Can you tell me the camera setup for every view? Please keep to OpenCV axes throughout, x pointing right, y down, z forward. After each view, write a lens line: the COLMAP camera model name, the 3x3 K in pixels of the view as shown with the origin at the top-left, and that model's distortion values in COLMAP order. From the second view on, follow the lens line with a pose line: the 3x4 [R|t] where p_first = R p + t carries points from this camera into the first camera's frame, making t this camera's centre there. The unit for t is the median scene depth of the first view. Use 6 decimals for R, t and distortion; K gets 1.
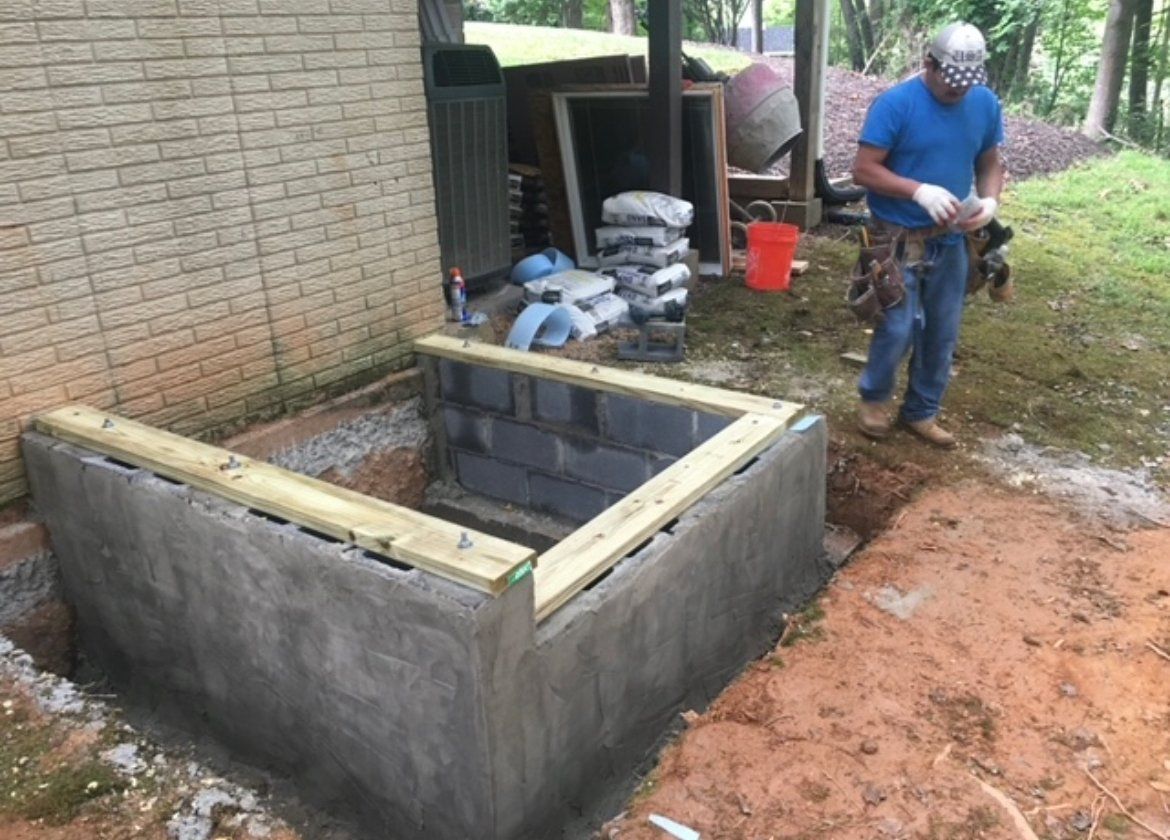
lens RADIAL K [[1012.6, 0, 585.0], [0, 1012.6, 420.0], [0, 0, 1]] dist [0.019566, 0.001212]
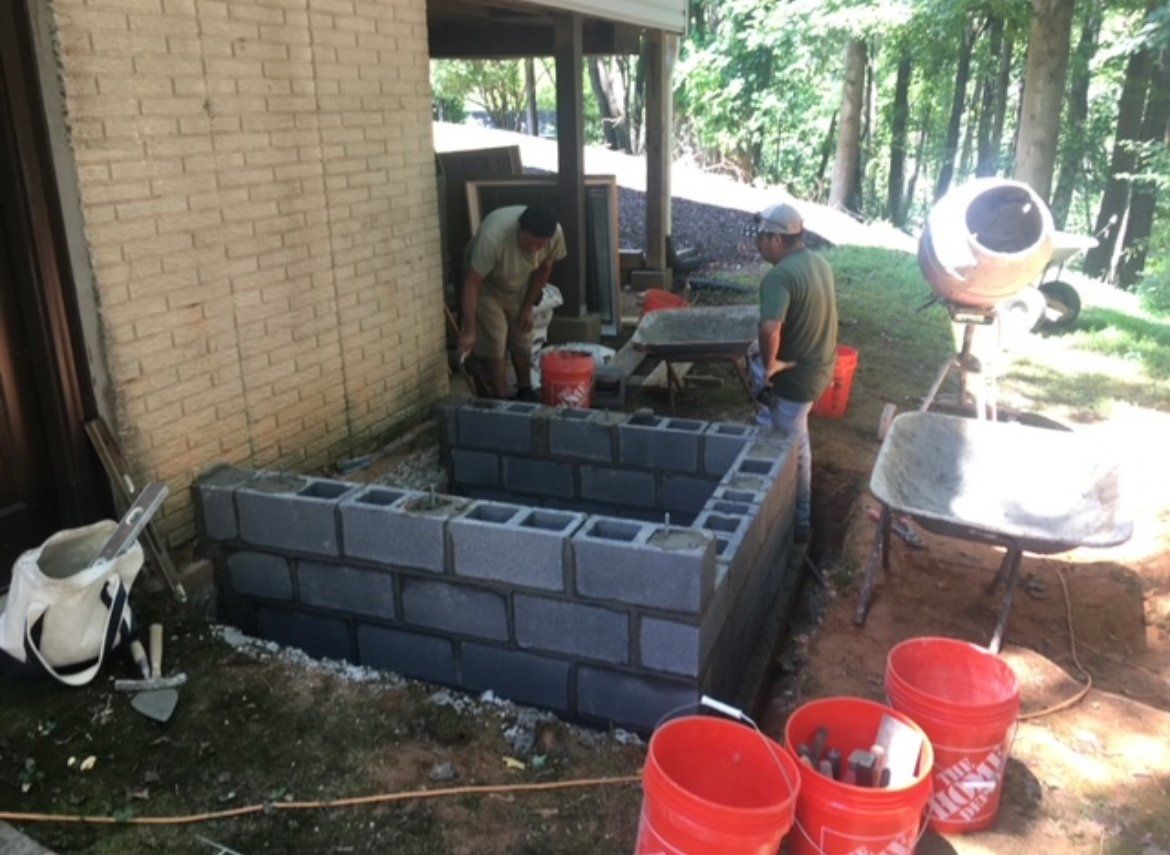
lens RADIAL K [[983.7, 0, 585.0], [0, 983.7, 427.5], [0, 0, 1]] dist [-0.001112, -0.000740]
pose [[0.972742, -0.058830, 0.224301, -0.289036], [0.071917, 0.996125, -0.050620, 0.031579], [-0.220454, 0.065371, 0.973204, -0.153827]]
